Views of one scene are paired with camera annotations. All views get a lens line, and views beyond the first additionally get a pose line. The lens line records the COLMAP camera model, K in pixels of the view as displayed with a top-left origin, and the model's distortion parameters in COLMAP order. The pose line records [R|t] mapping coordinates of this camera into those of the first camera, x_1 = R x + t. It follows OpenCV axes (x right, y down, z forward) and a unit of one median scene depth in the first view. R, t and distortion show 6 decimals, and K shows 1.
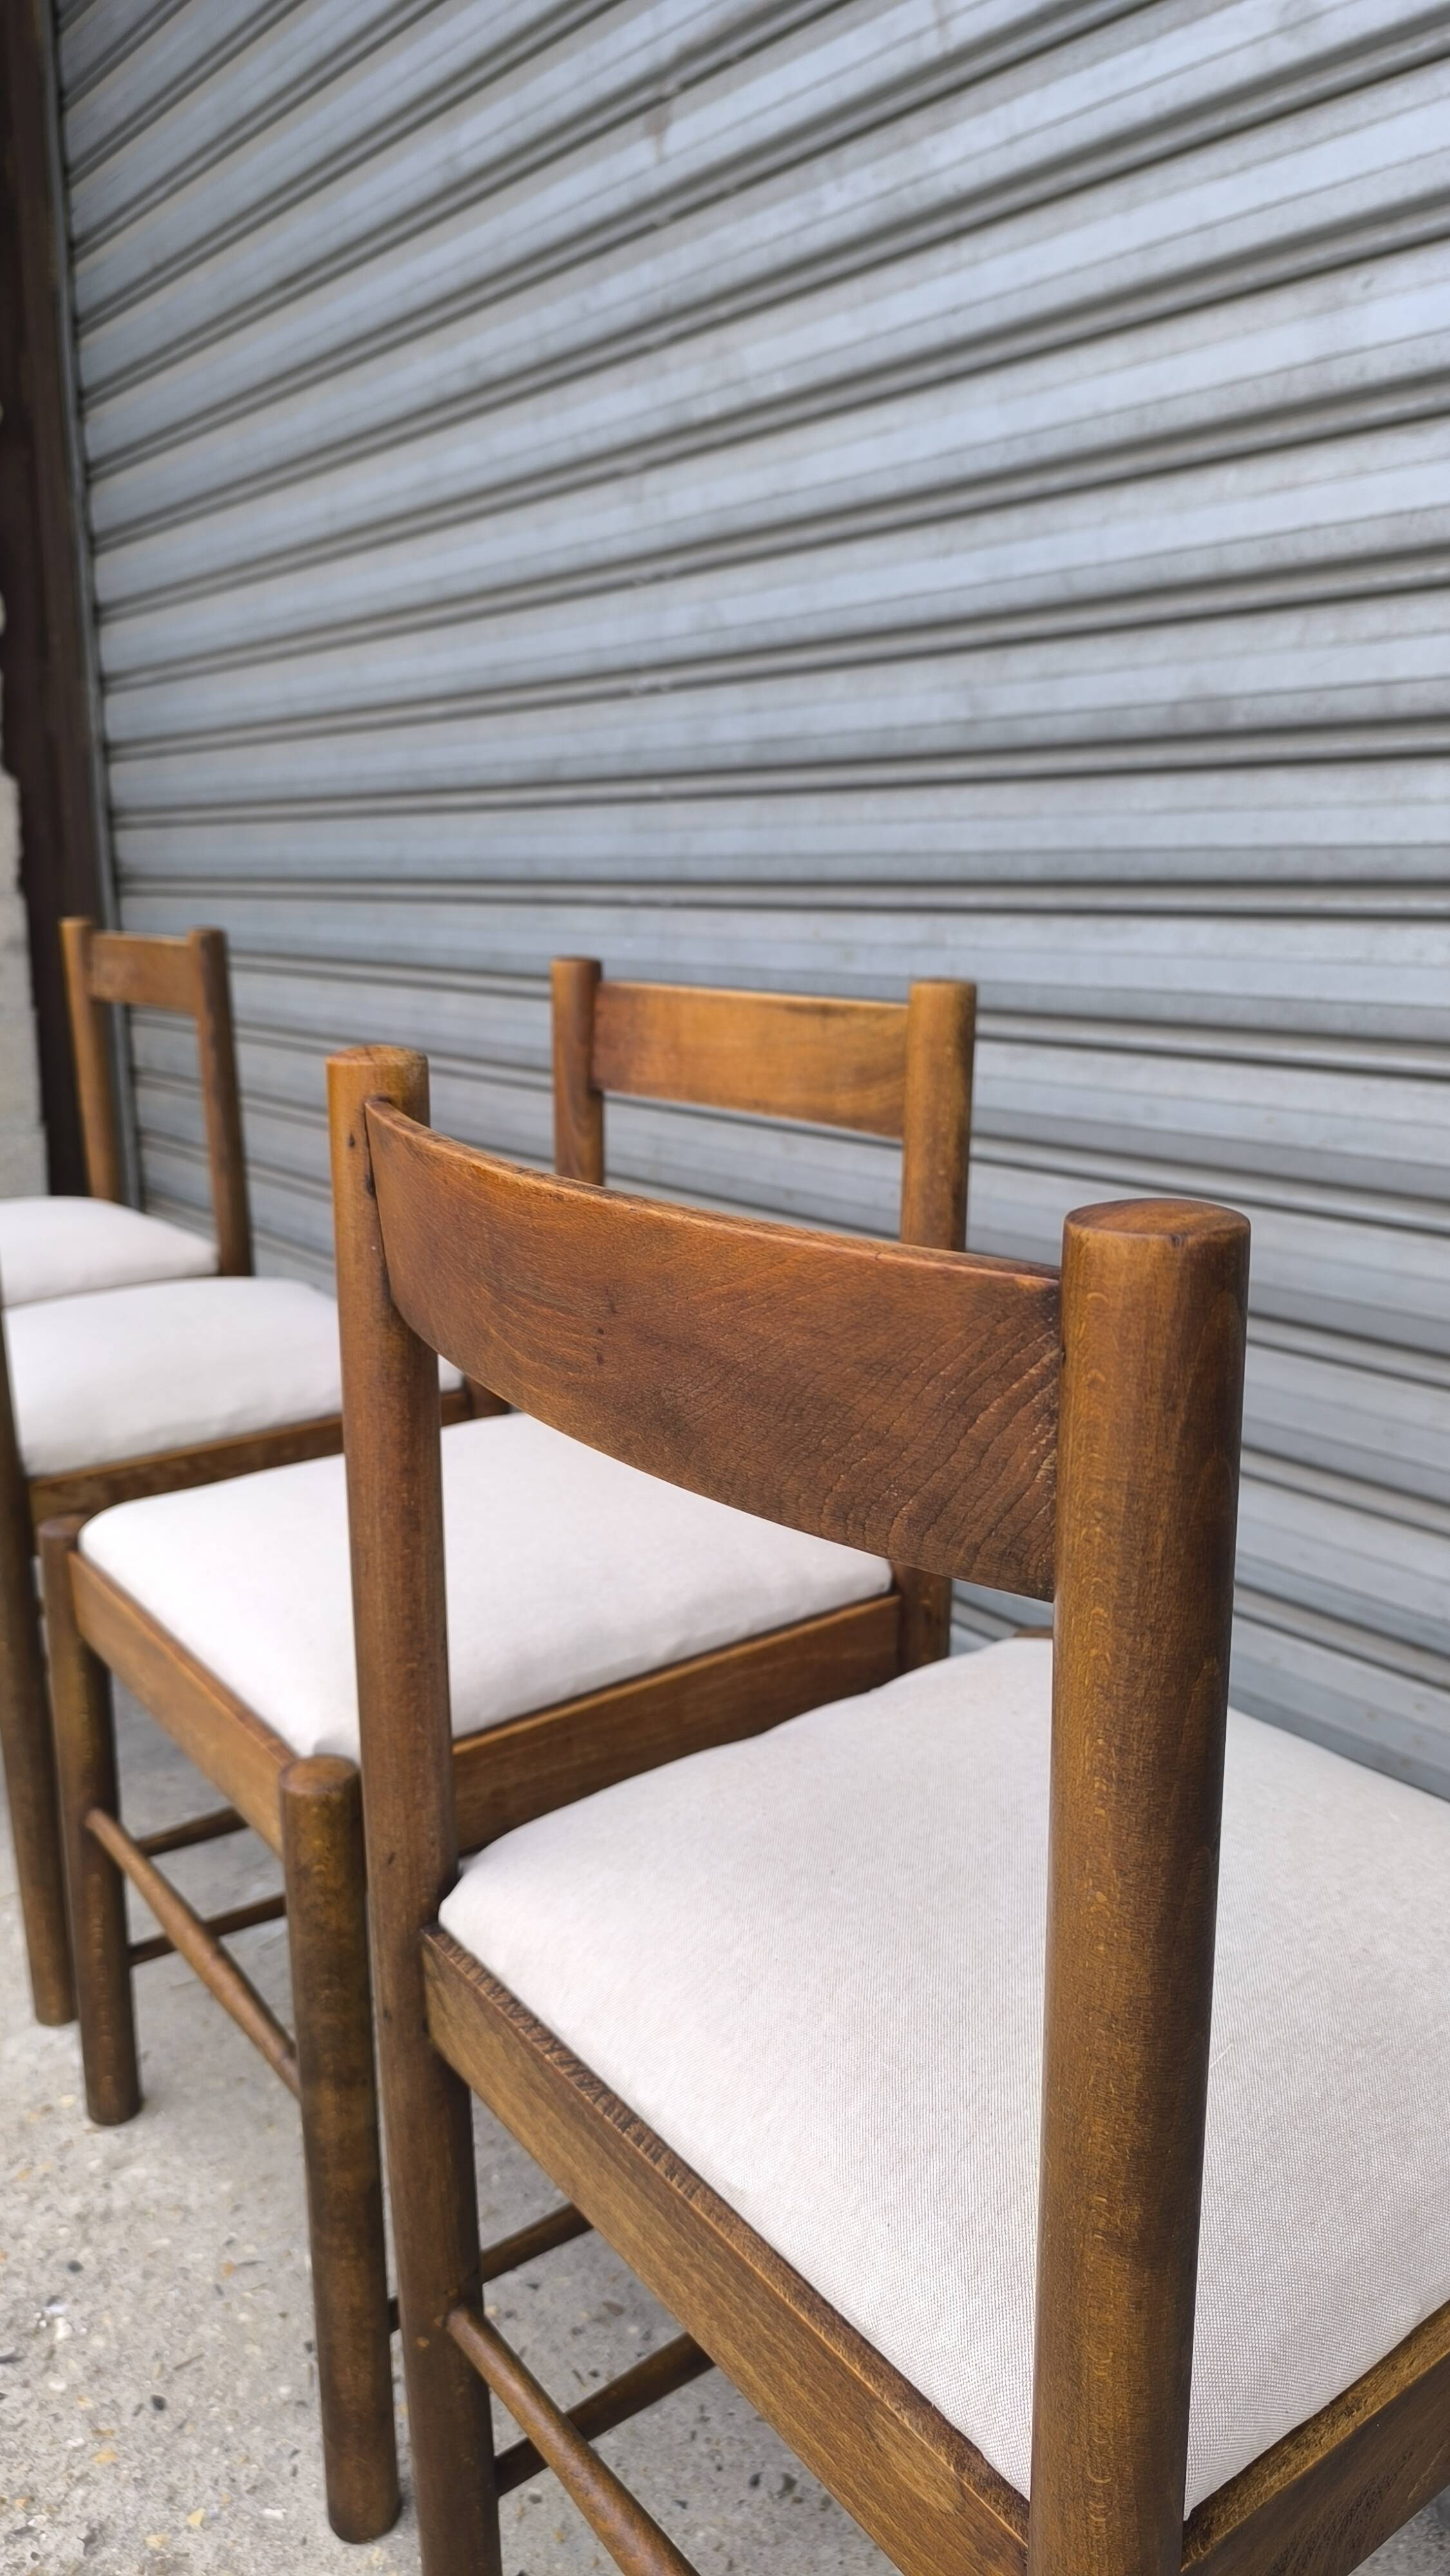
lens RADIAL K [[1810.1, 0, 721.1], [0, 1810.1, 1275.5], [0, 0, 1]] dist [0.027556, -0.039260]
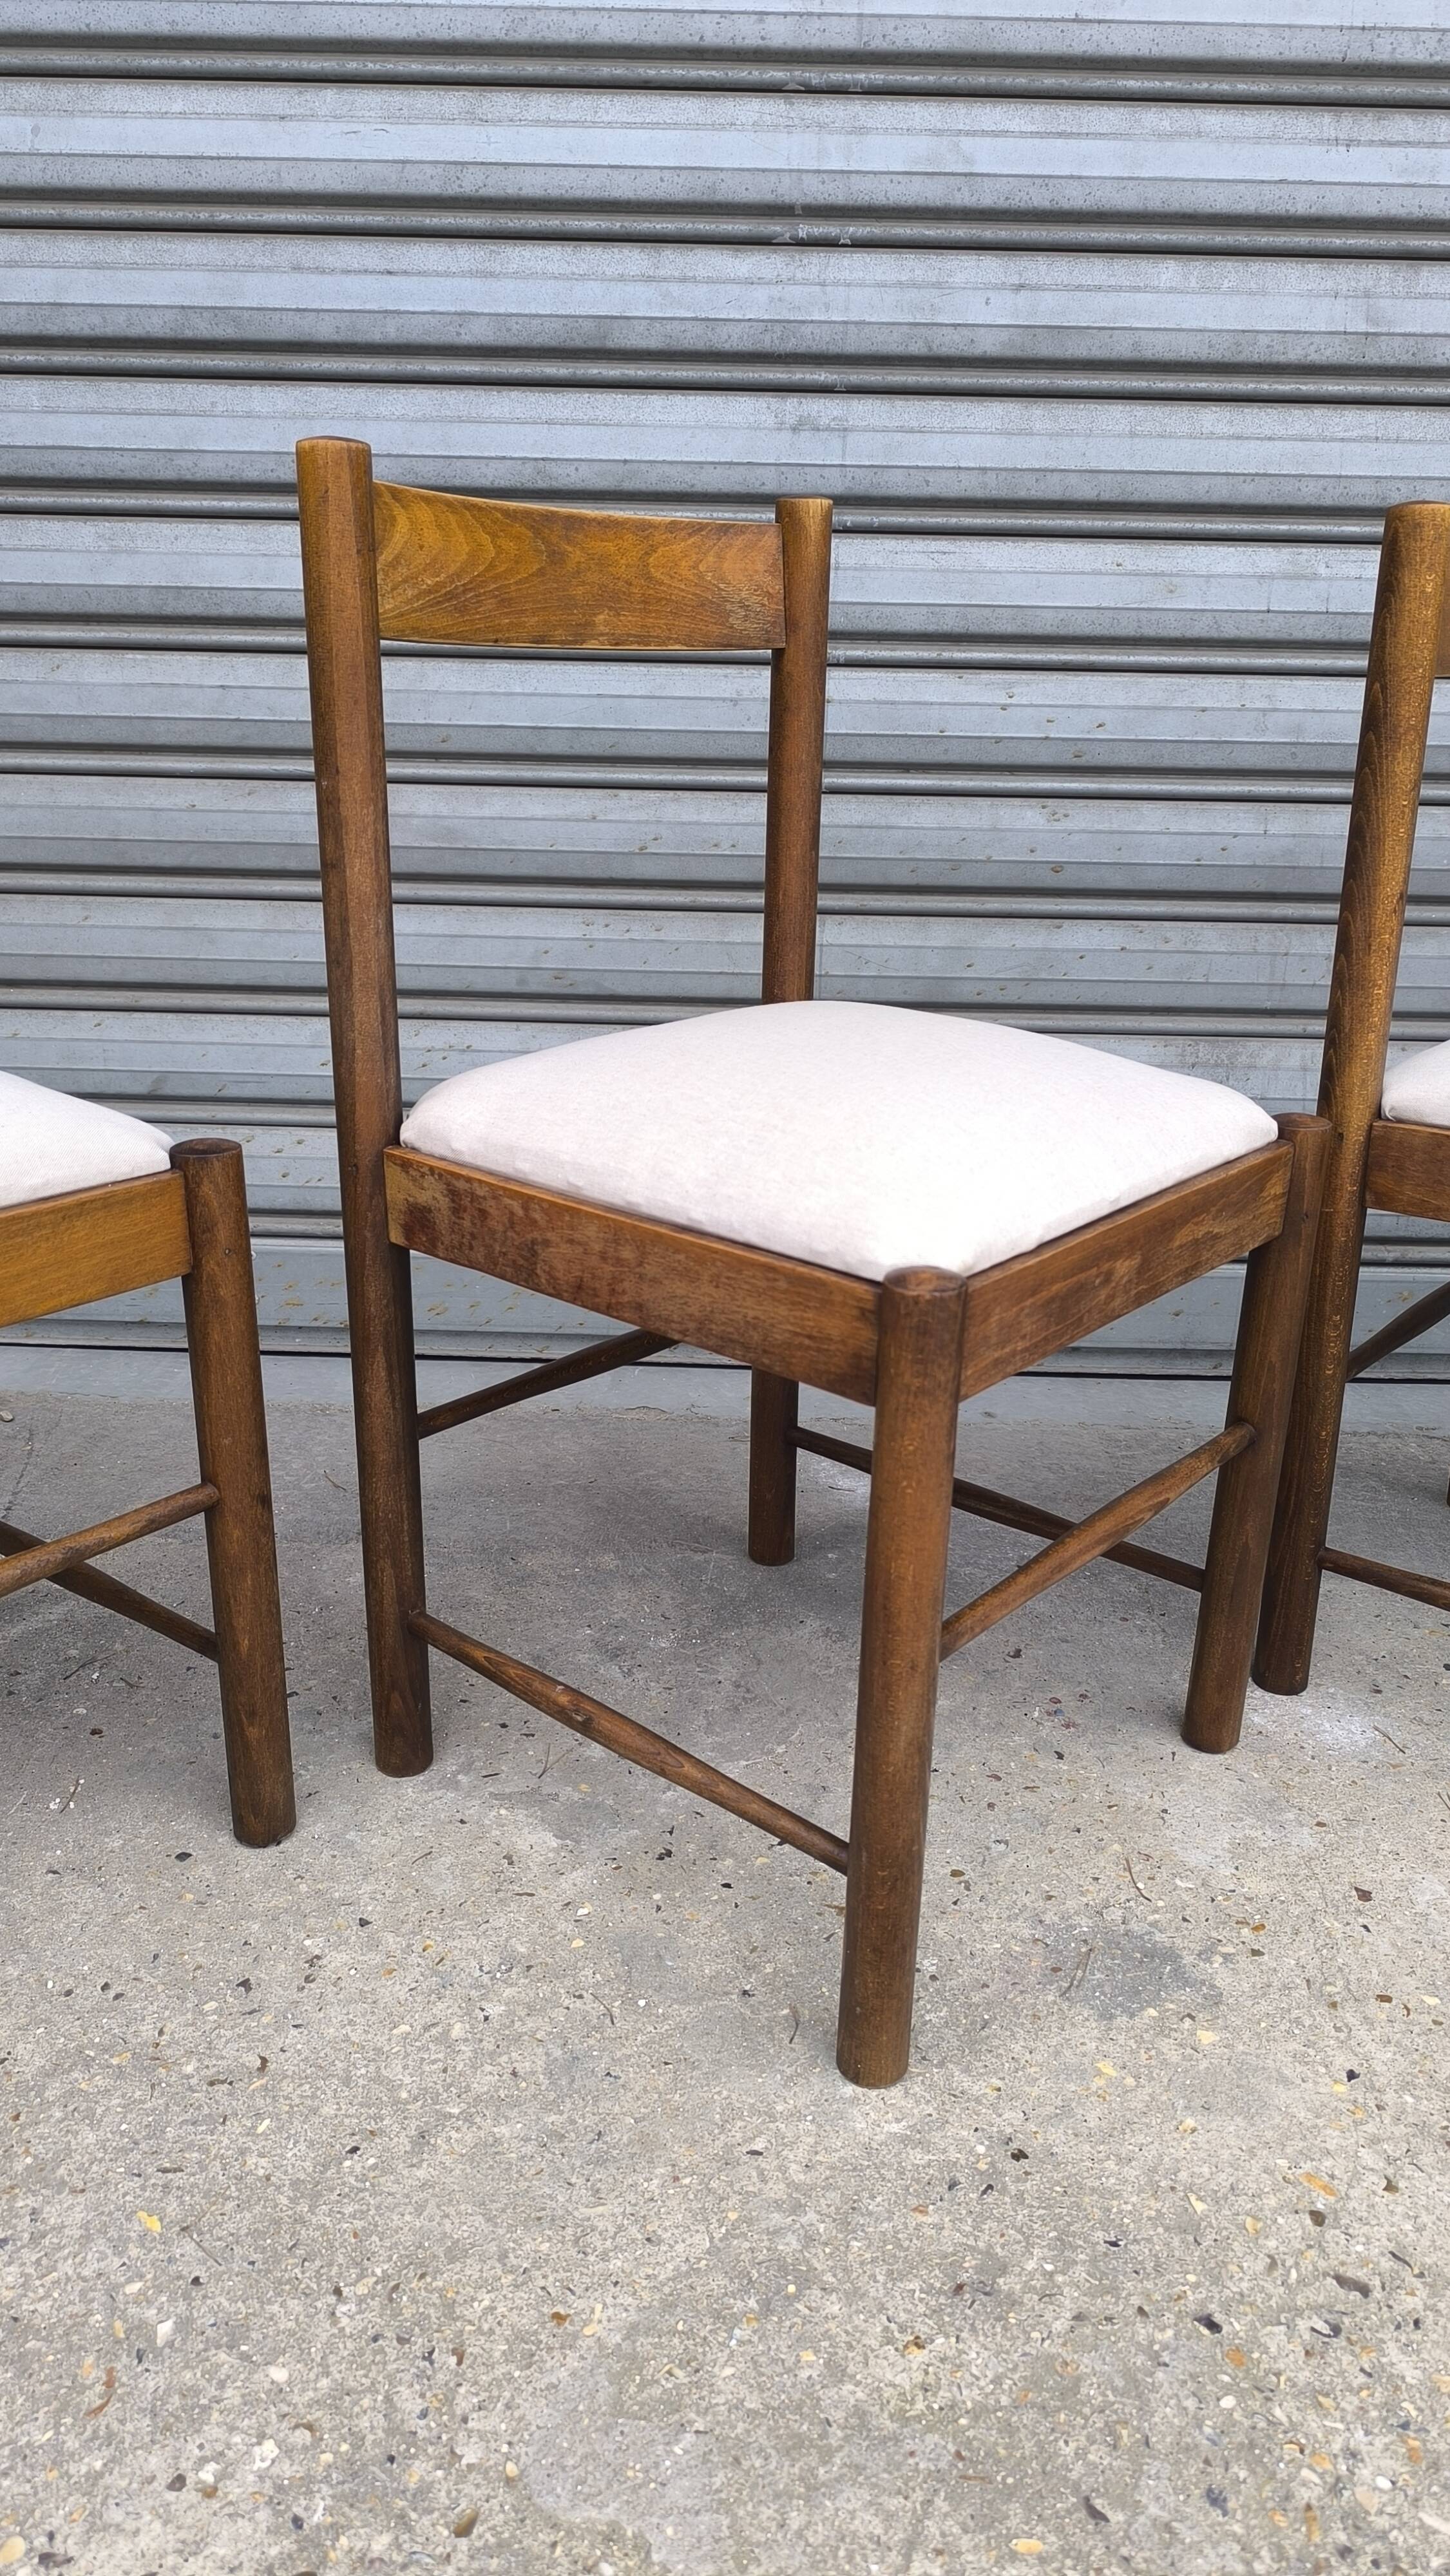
lens RADIAL K [[1802.6, 0, 708.7], [0, 1802.6, 1300.0], [0, 0, 1]] dist [0.015529, -0.025640]
pose [[0.630880, -0.231296, 0.740603, -1.049138], [0.147310, 0.972877, 0.178353, -0.029423], [-0.761768, -0.003421, 0.647841, 0.723989]]
